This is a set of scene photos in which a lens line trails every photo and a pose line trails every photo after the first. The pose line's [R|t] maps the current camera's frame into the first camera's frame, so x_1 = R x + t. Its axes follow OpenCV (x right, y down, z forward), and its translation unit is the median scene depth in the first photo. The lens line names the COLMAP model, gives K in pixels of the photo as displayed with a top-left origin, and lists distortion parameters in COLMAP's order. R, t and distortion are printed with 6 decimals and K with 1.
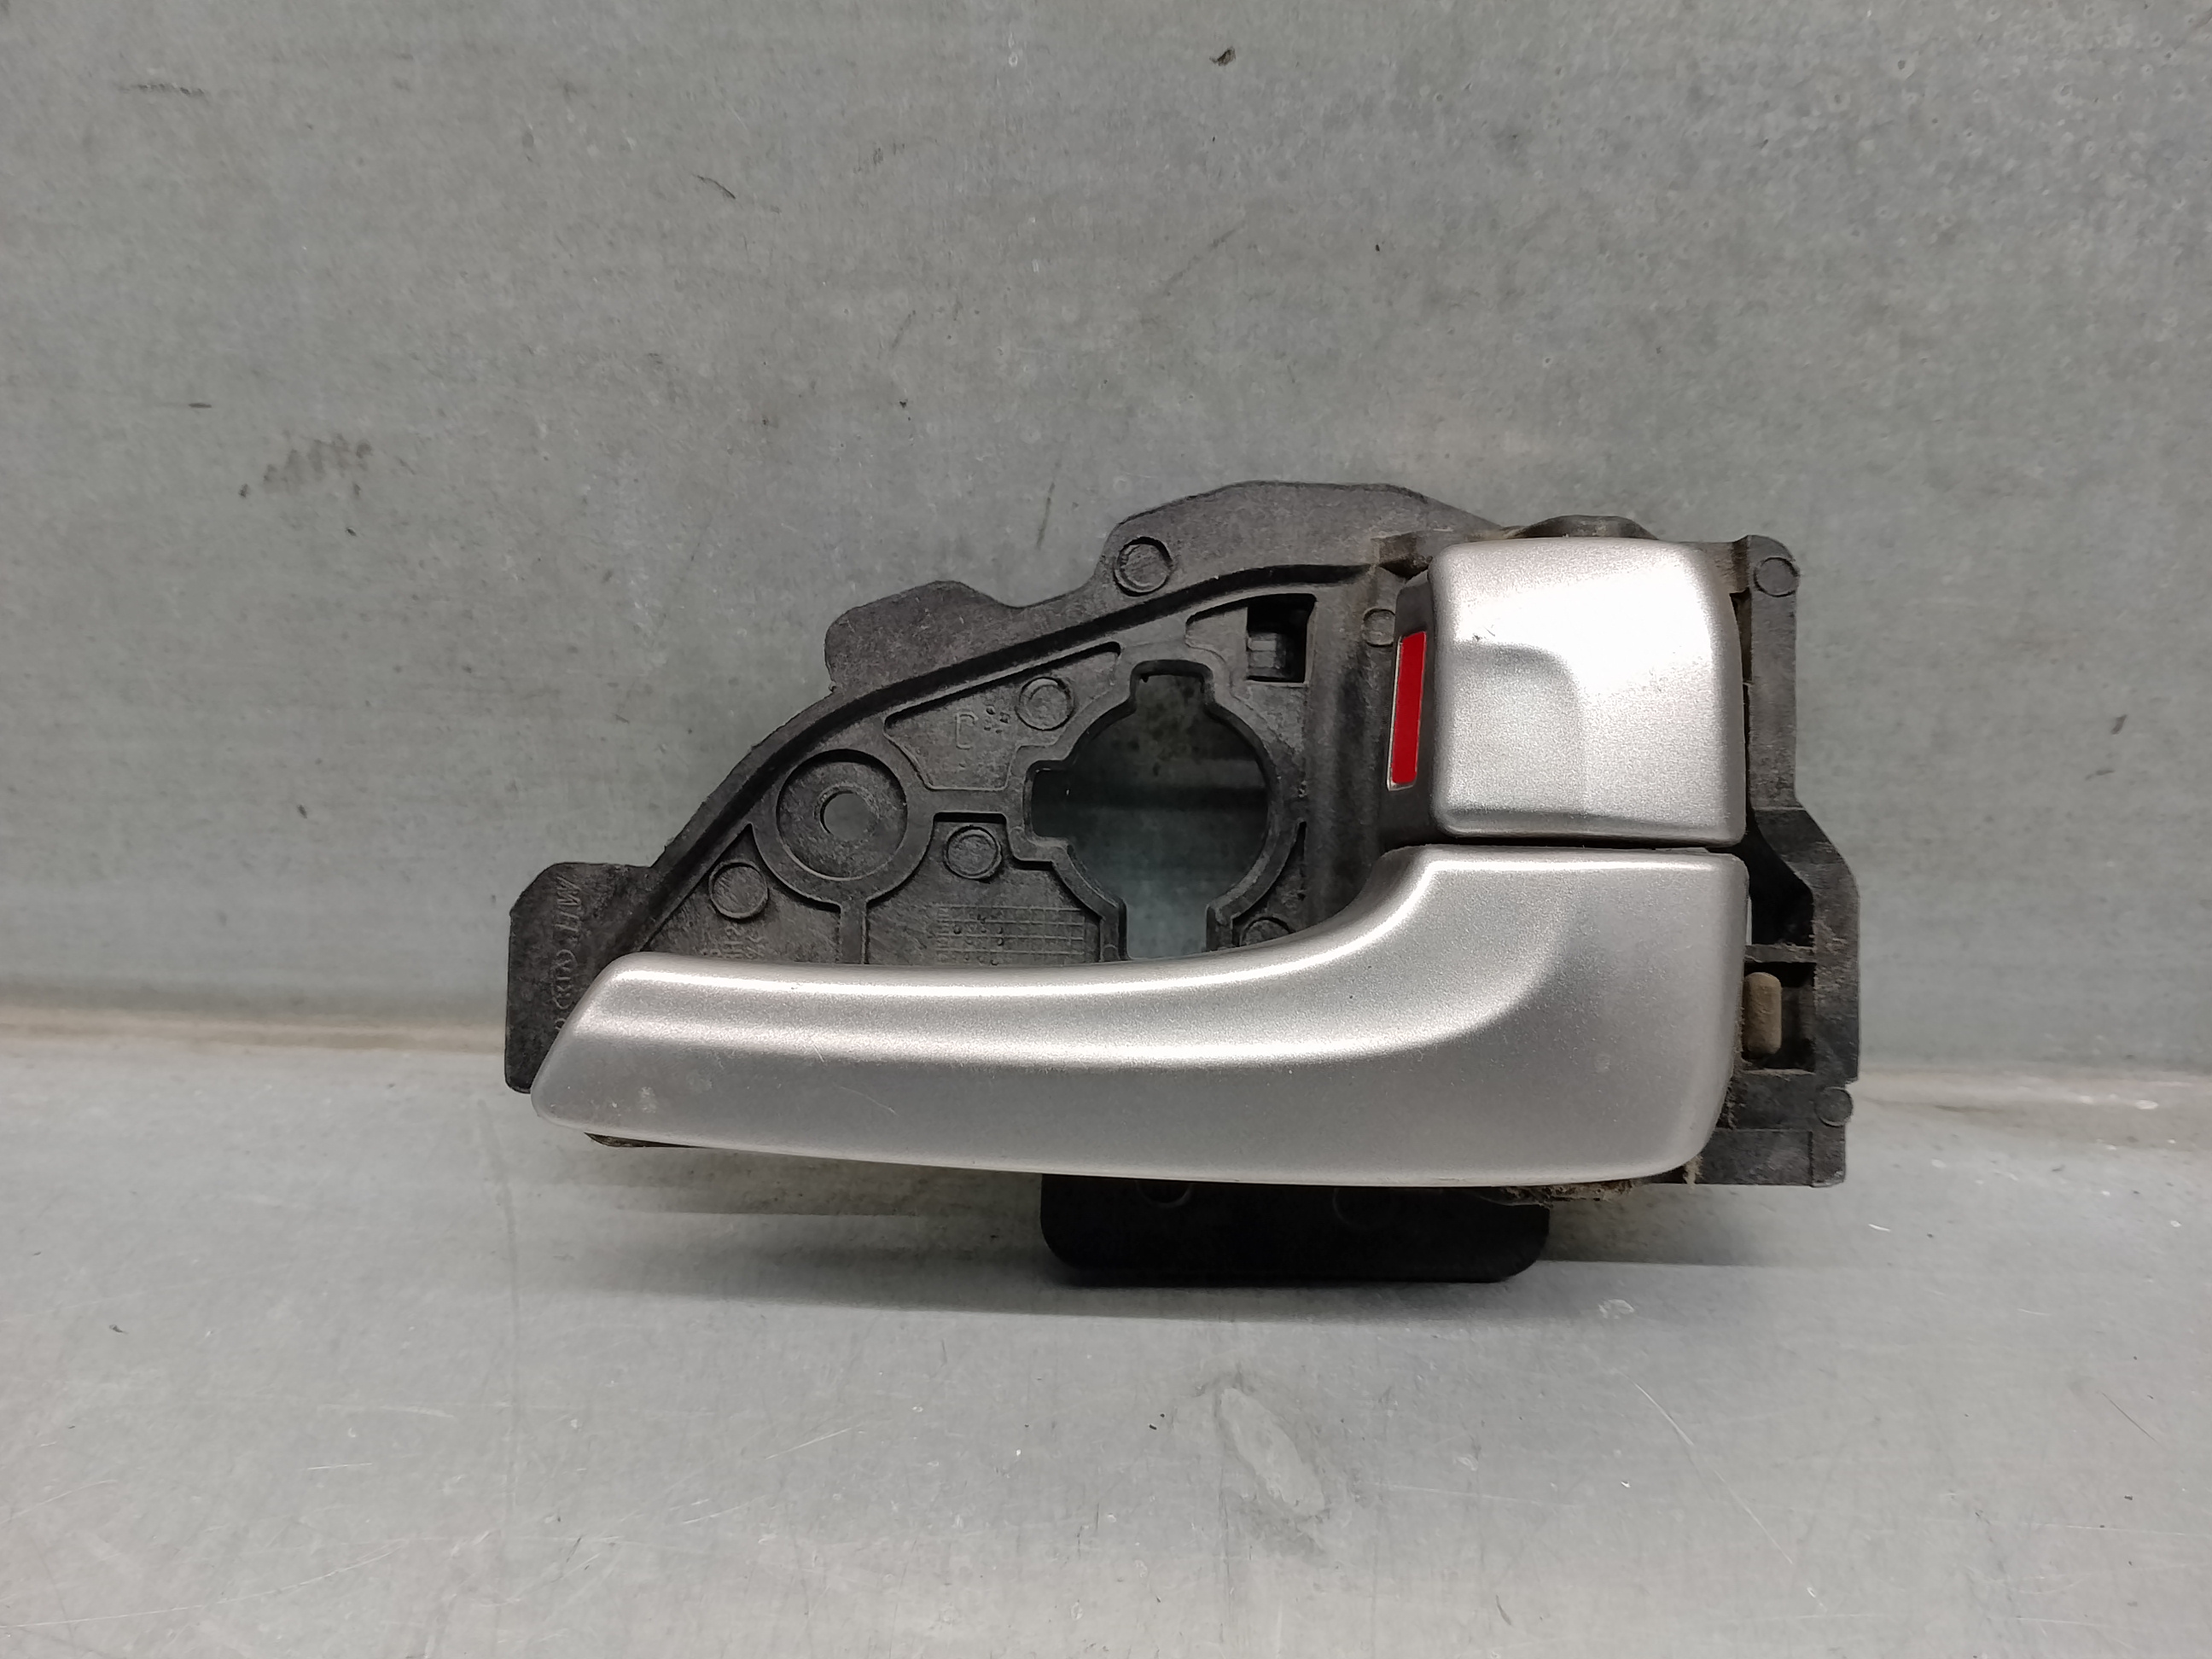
lens RADIAL K [[1807.8, 0, 1124.3], [0, 1807.8, 838.9], [0, 0, 1]] dist [0.025235, -0.102967]
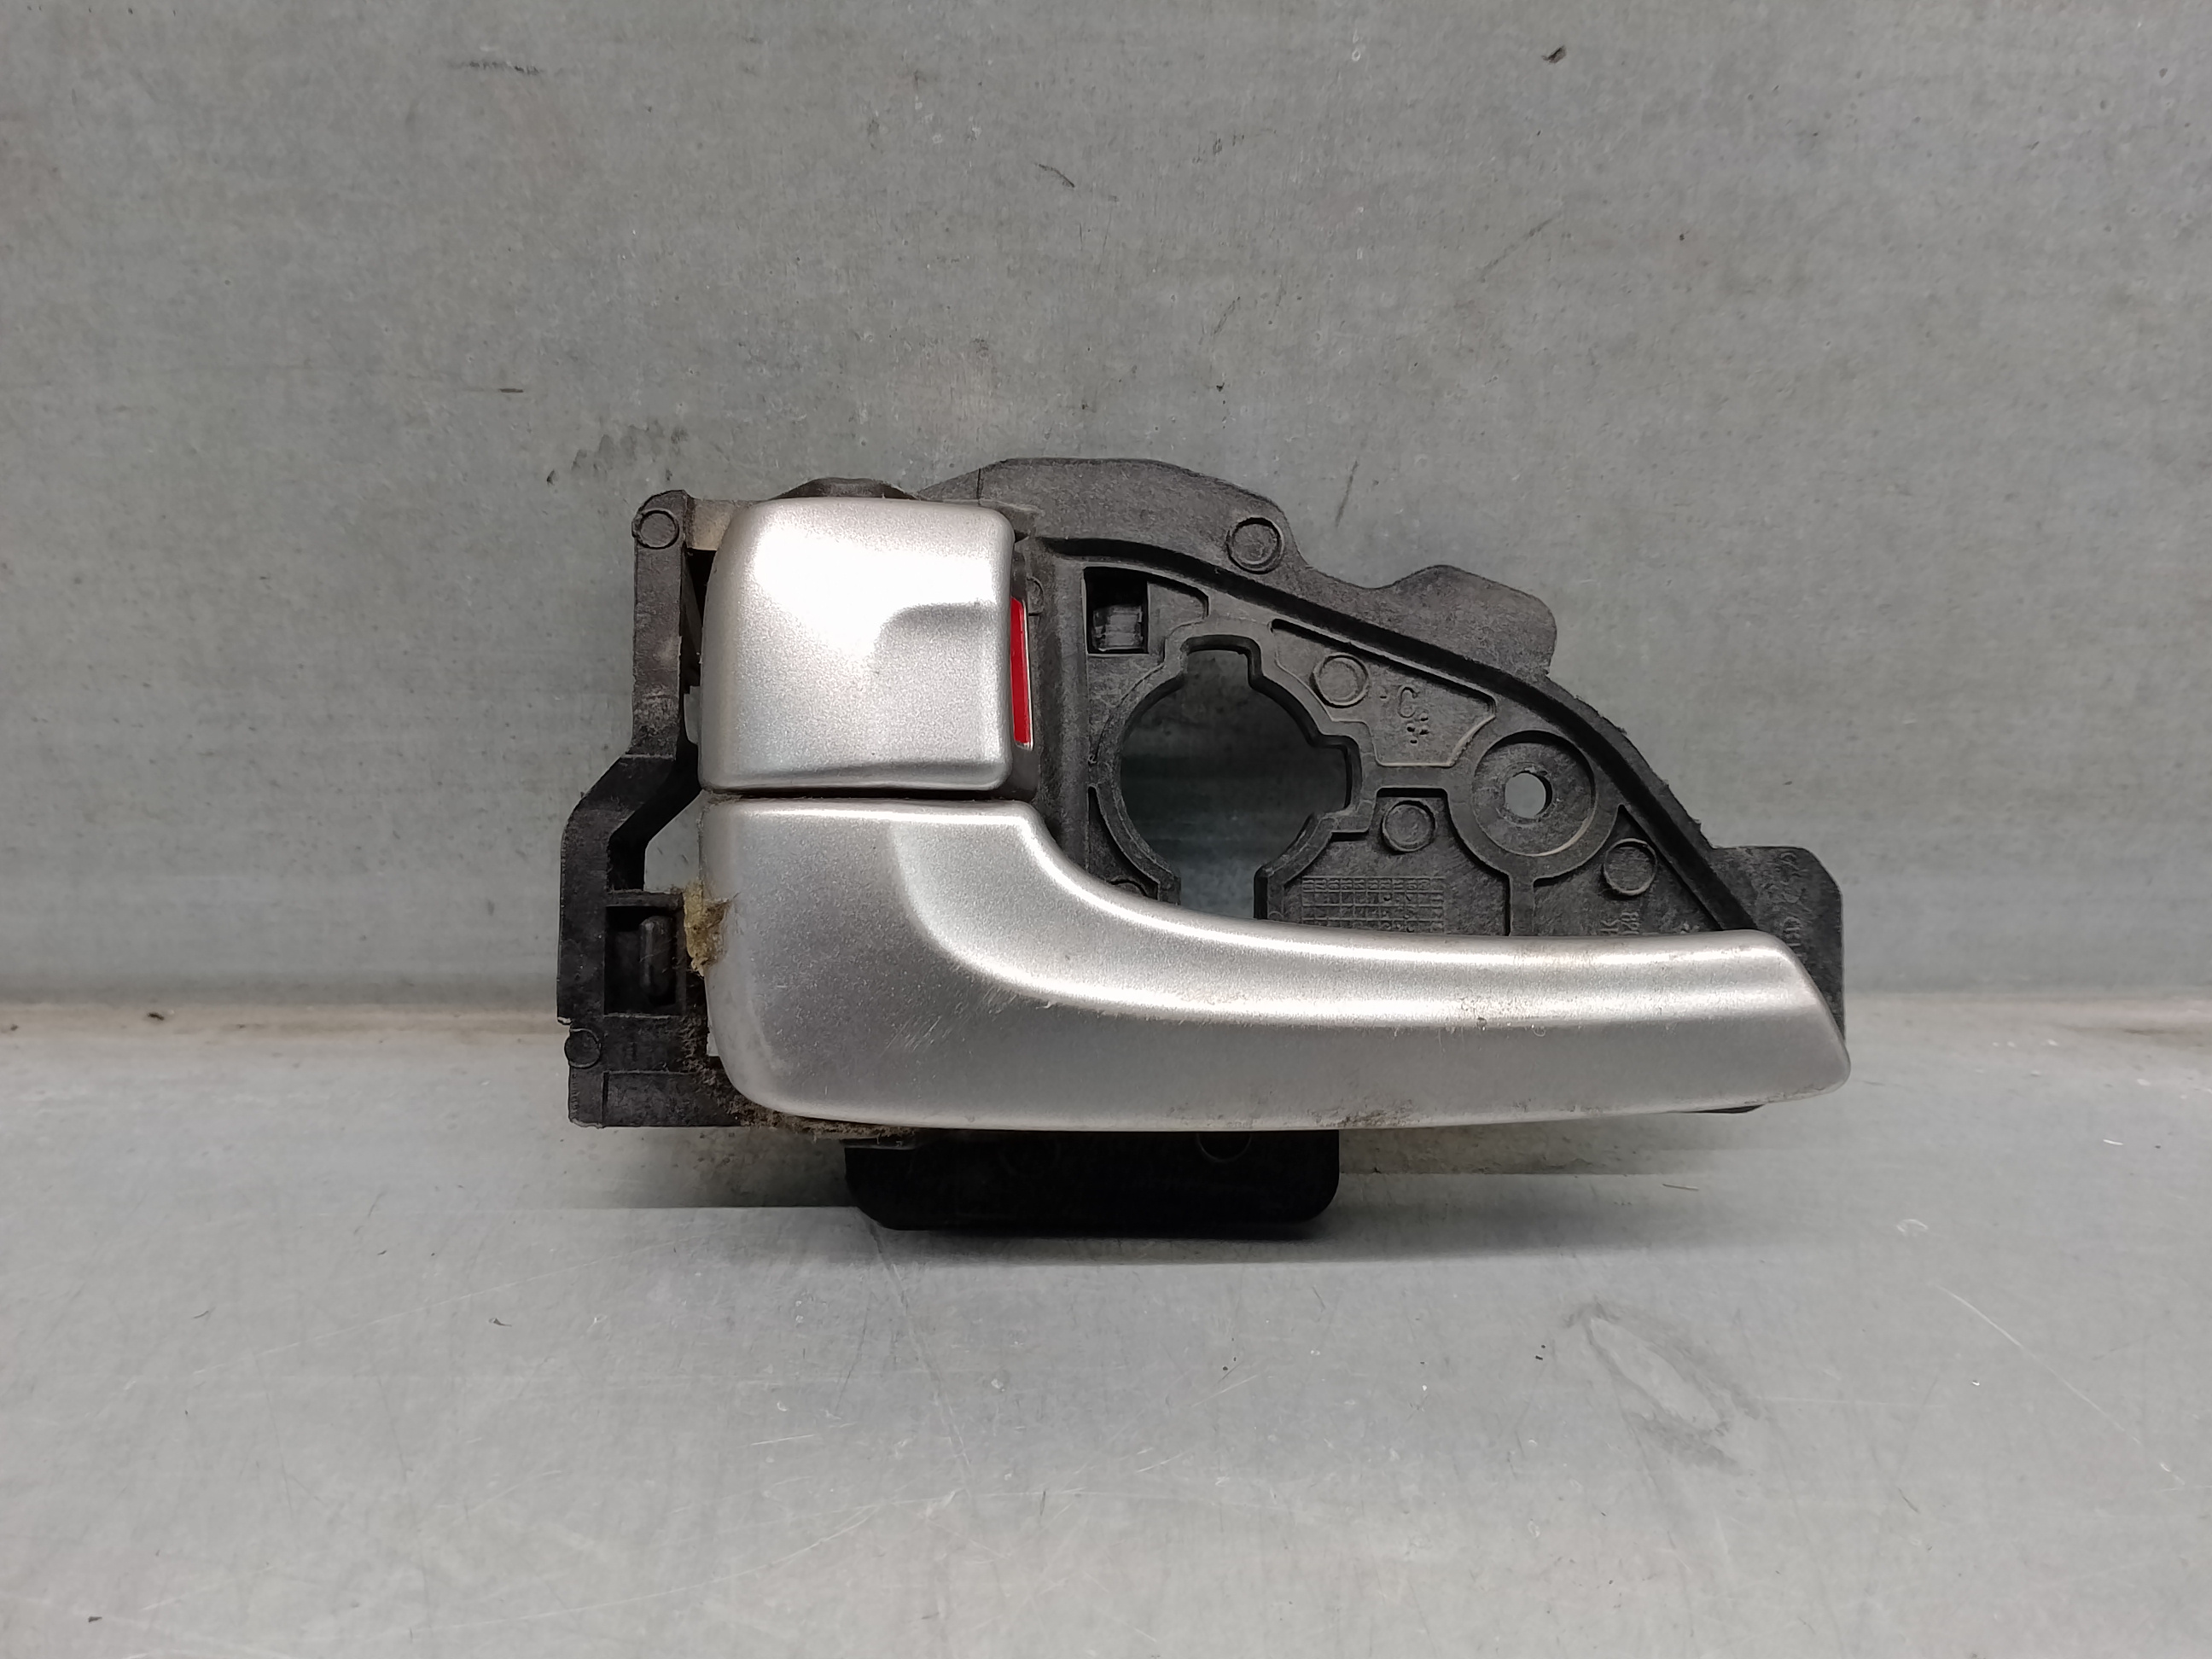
lens RADIAL K [[1807.8, 0, 1109.3], [0, 1807.8, 837.2], [0, 0, 1]] dist [0.025235, -0.102967]
pose [[0.995459, -0.028005, 0.090983, -0.297436], [0.026323, 0.999461, 0.019631, -0.006500], [-0.091484, -0.017147, 0.995659, -0.025275]]
